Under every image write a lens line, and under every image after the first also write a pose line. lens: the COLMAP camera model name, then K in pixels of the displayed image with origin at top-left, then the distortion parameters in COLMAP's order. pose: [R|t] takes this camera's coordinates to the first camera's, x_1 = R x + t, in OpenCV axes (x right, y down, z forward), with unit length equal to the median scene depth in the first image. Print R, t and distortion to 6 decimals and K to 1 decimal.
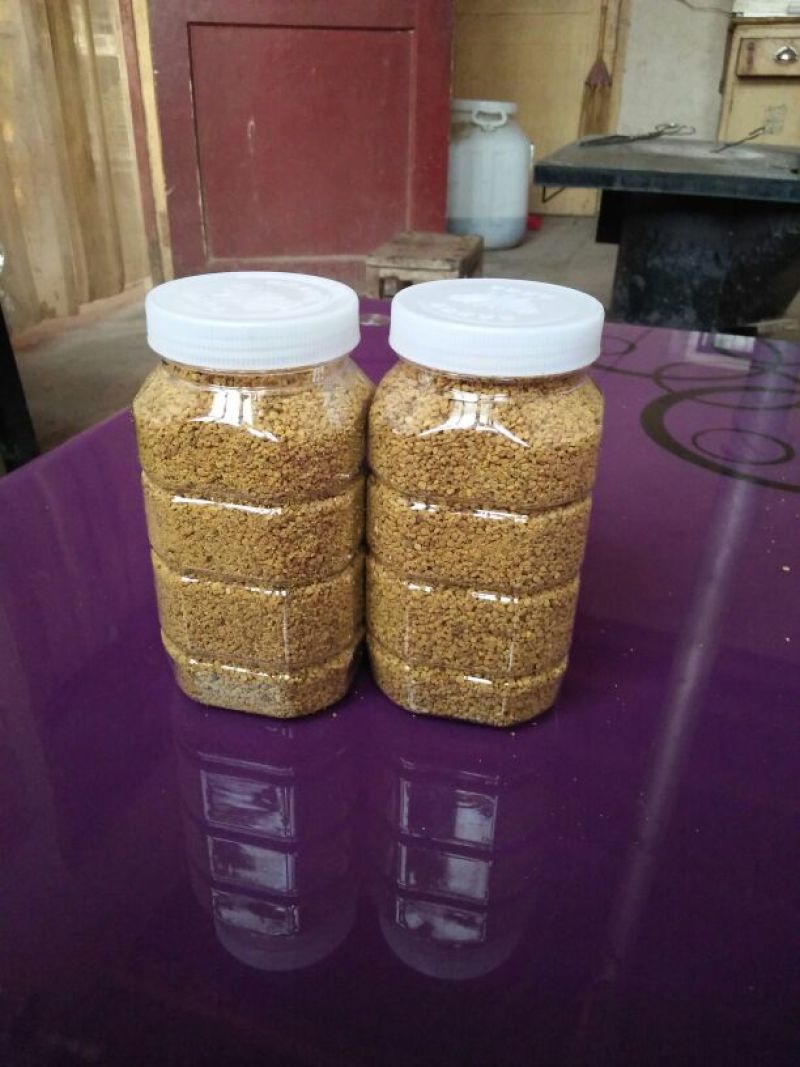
lens RADIAL K [[843.0, 0, 400.0], [0, 843.0, 533.5], [0, 0, 1]] dist [0.054248, -0.002387]
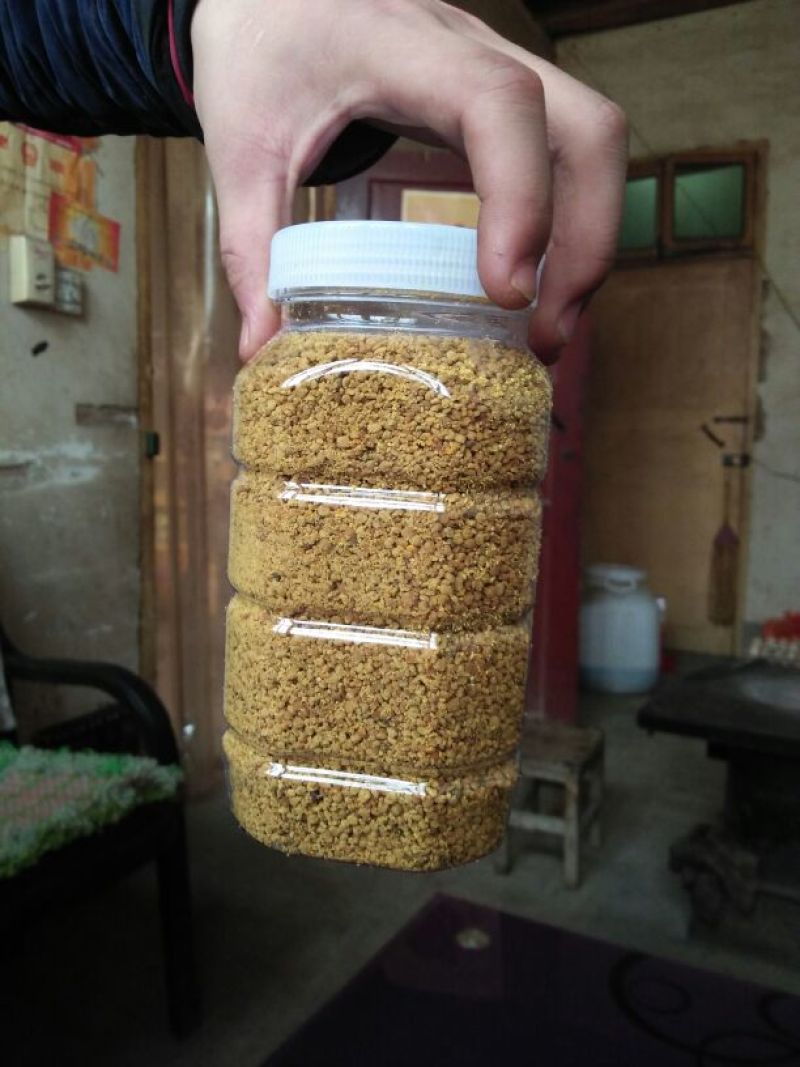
lens RADIAL K [[843.0, 0, 400.0], [0, 843.0, 533.5], [0, 0, 1]] dist [0.054248, -0.002387]
pose [[0.997988, 0.023278, 0.058970, -0.217016], [-0.001903, 0.940732, -0.339146, 0.218982], [-0.063370, 0.338351, 0.938884, 0.360070]]
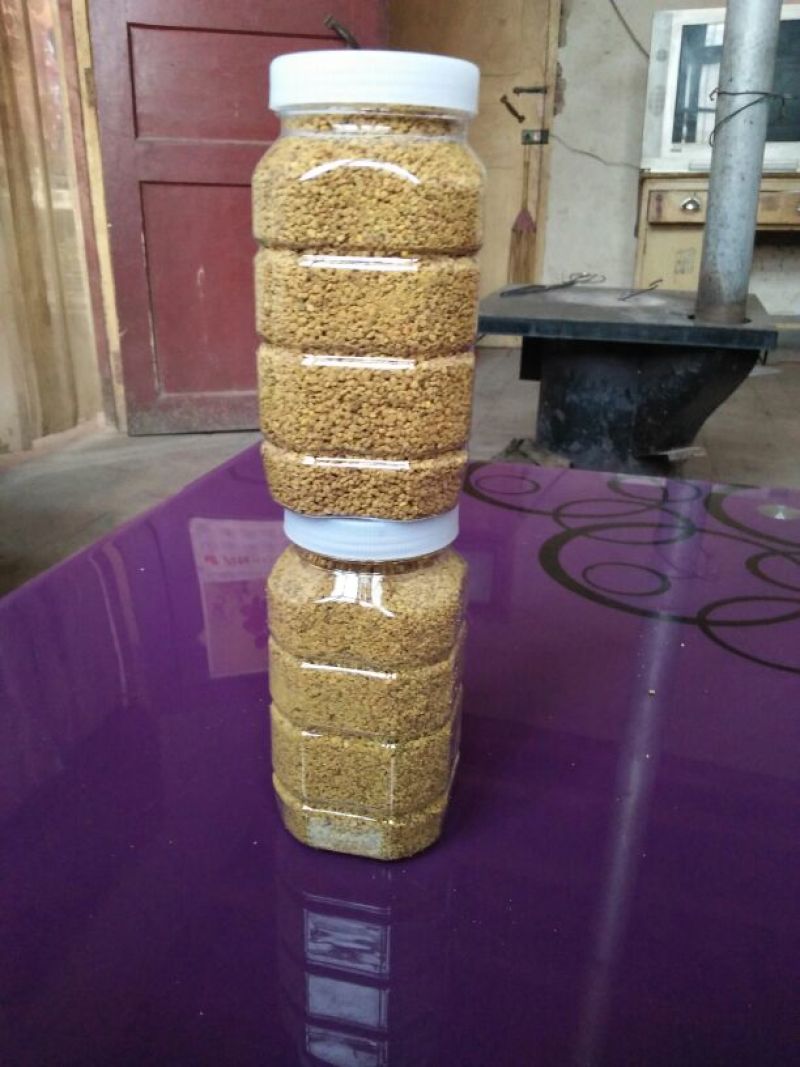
lens RADIAL K [[843.0, 0, 400.0], [0, 843.0, 533.5], [0, 0, 1]] dist [0.054248, -0.002387]
pose [[0.999947, -0.008058, 0.006404, -0.138986], [0.008839, 0.991053, -0.133177, -0.063701], [-0.005274, 0.133226, 0.991072, -0.177163]]
